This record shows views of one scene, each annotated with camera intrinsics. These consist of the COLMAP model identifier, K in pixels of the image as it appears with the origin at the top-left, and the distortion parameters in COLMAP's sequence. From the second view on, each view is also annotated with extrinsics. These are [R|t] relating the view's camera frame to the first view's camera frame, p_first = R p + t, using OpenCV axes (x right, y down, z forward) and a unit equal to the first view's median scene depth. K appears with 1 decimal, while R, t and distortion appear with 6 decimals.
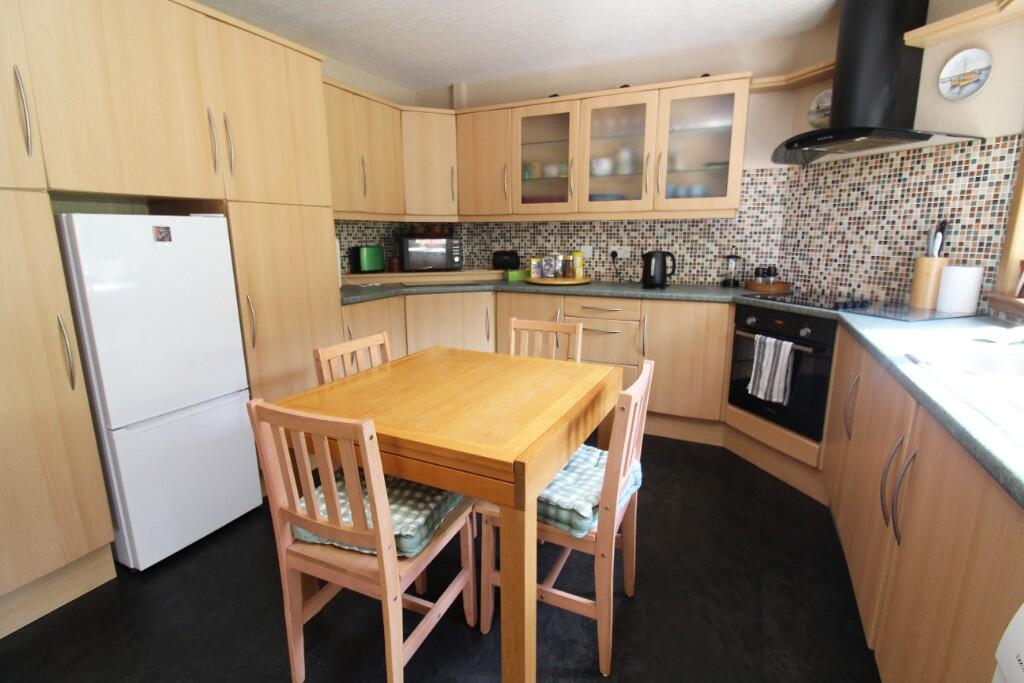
lens RADIAL K [[488.4, 0, 505.1], [0, 488.4, 339.1], [0, 0, 1]] dist [-0.005562, -0.008544]
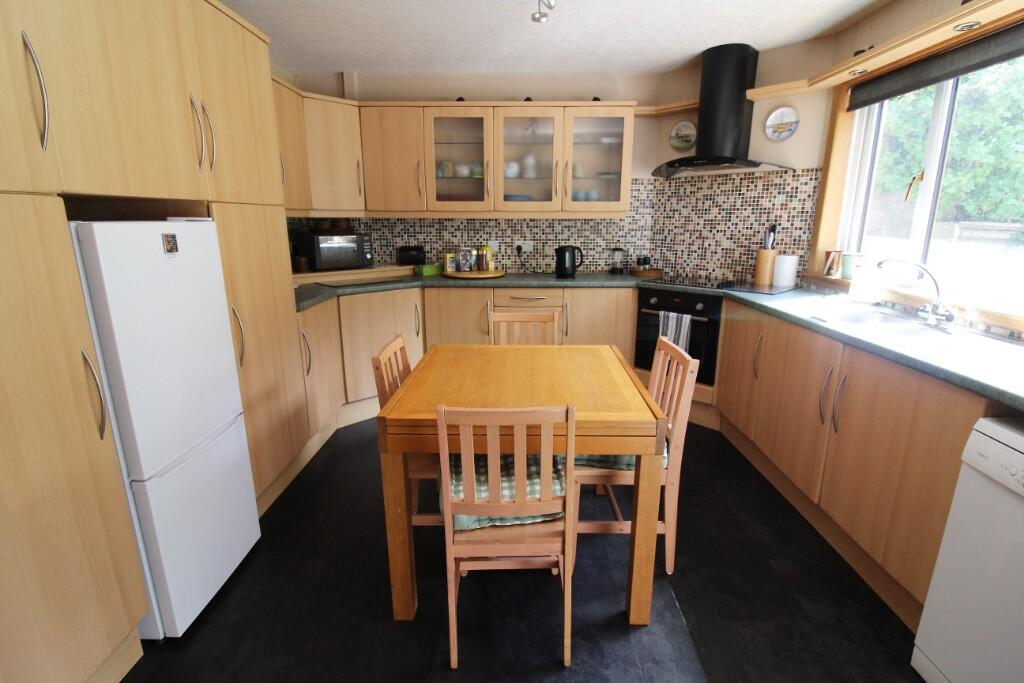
lens RADIAL K [[488.4, 0, 513.7], [0, 488.4, 340.9], [0, 0, 1]] dist [-0.005562, -0.008544]
pose [[0.904522, -0.097666, 0.415093, -0.341277], [0.084478, 0.995167, 0.050064, -0.025066], [-0.417976, -0.010218, 0.908401, -0.014166]]
